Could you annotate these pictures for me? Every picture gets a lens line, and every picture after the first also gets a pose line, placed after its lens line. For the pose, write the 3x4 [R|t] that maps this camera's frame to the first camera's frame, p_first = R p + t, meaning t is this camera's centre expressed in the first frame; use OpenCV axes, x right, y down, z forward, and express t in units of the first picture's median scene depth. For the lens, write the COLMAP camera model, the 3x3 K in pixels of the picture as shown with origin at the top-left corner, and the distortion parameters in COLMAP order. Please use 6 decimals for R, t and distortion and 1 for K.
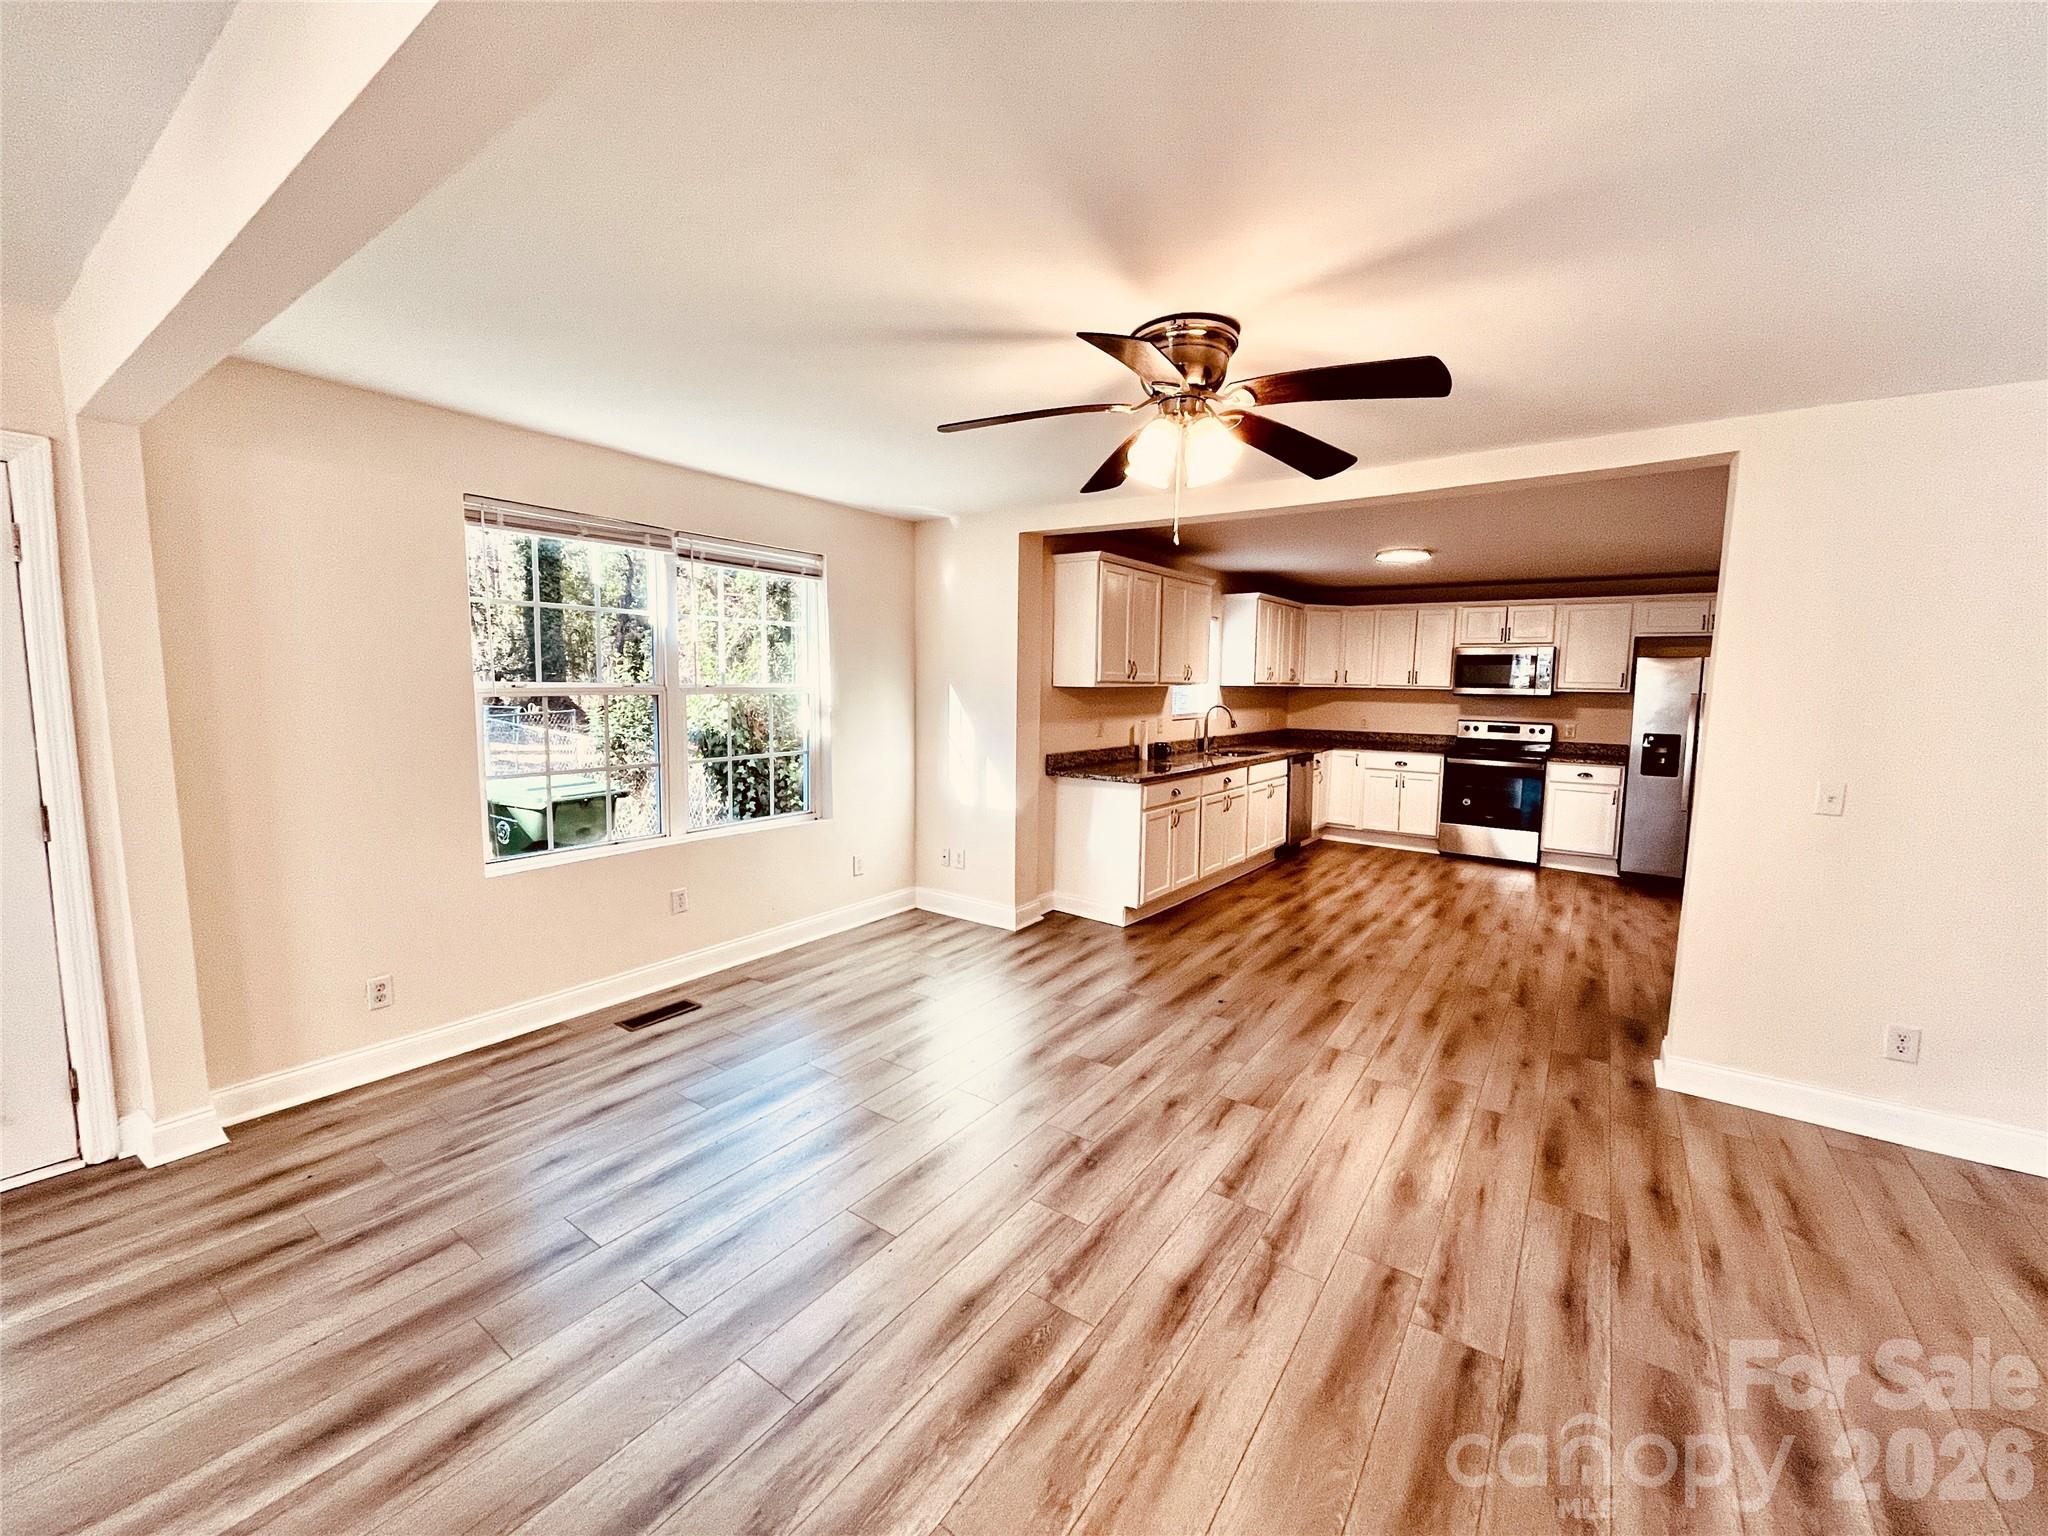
lens RADIAL K [[829.4, 0, 1011.7], [0, 829.4, 759.6], [0, 0, 1]] dist [-0.001445, -0.000501]
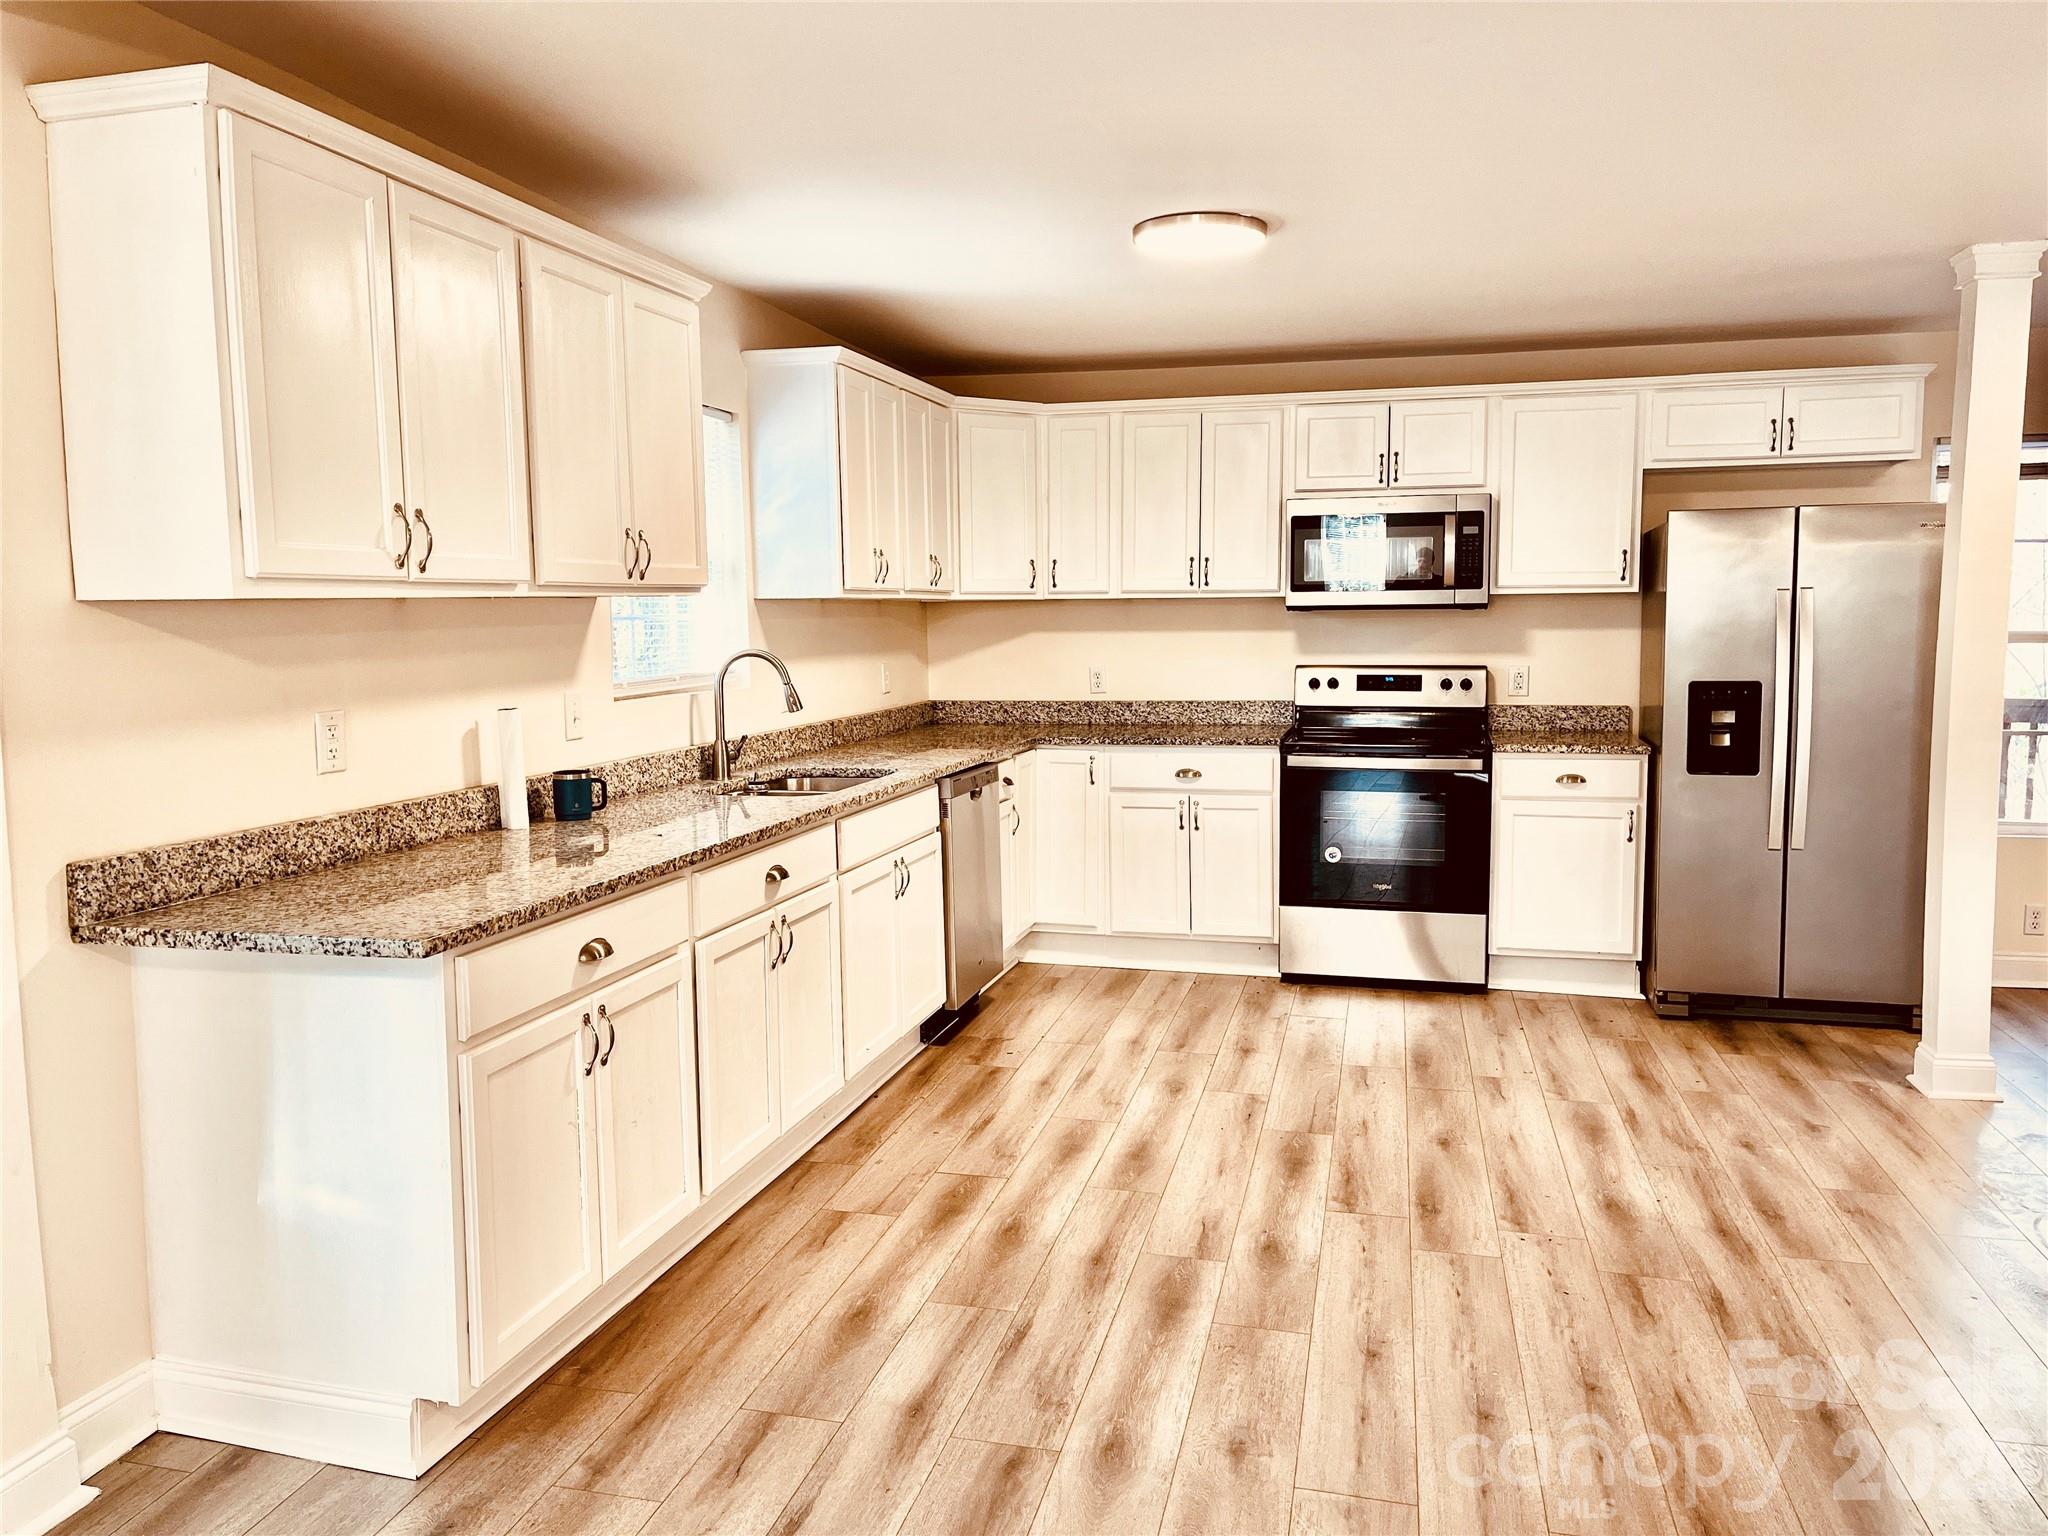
lens RADIAL K [[1553.8, 0, 1013.4], [0, 1553.8, 758.0], [0, 0, 1]] dist [0.079194, -0.099189]
pose [[0.927418, -0.059418, 0.369276, 0.123042], [0.058541, 0.998193, 0.013589, -0.025835], [-0.369416, 0.009015, 0.929220, 0.389640]]
